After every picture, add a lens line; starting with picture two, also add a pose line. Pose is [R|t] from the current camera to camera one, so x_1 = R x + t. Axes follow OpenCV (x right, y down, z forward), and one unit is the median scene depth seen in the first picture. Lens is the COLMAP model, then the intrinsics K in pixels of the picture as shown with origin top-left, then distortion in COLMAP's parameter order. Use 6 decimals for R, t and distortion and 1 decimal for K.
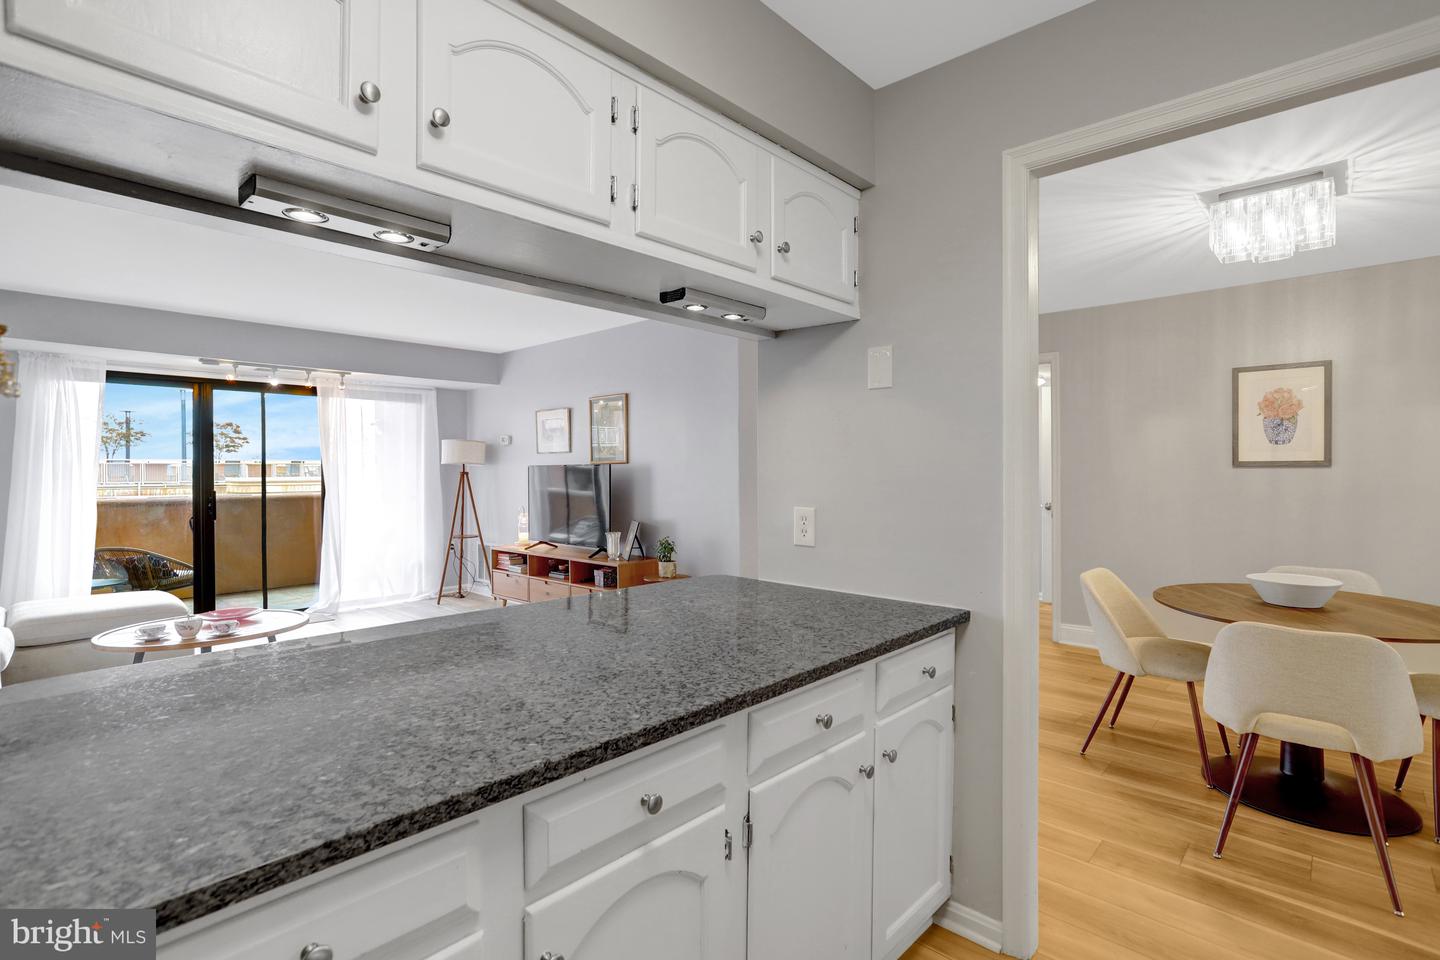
lens RADIAL K [[718.5, 0, 712.0], [0, 718.5, 465.5], [0, 0, 1]] dist [-0.058773, 0.057405]
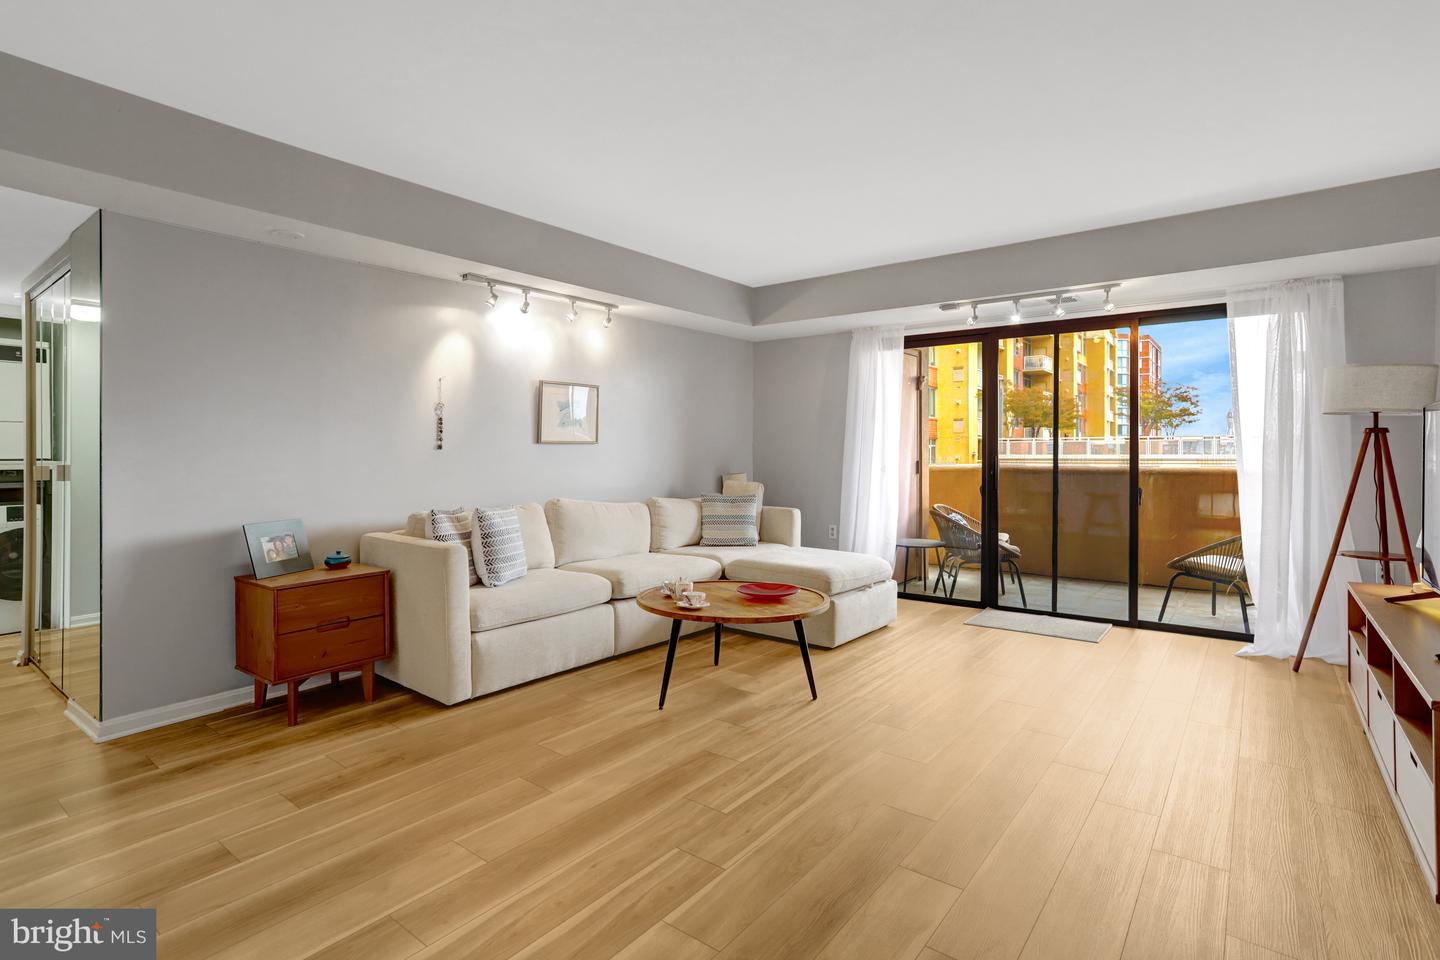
lens RADIAL K [[696.5, 0, 727.4], [0, 696.5, 465.0], [0, 0, 1]] dist [-0.000848, 0.008501]
pose [[0.083974, 0.024178, -0.996175, 0.249073], [0.004660, 0.999685, 0.024656, 0.049157], [0.996457, -0.006713, 0.083835, 1.317754]]
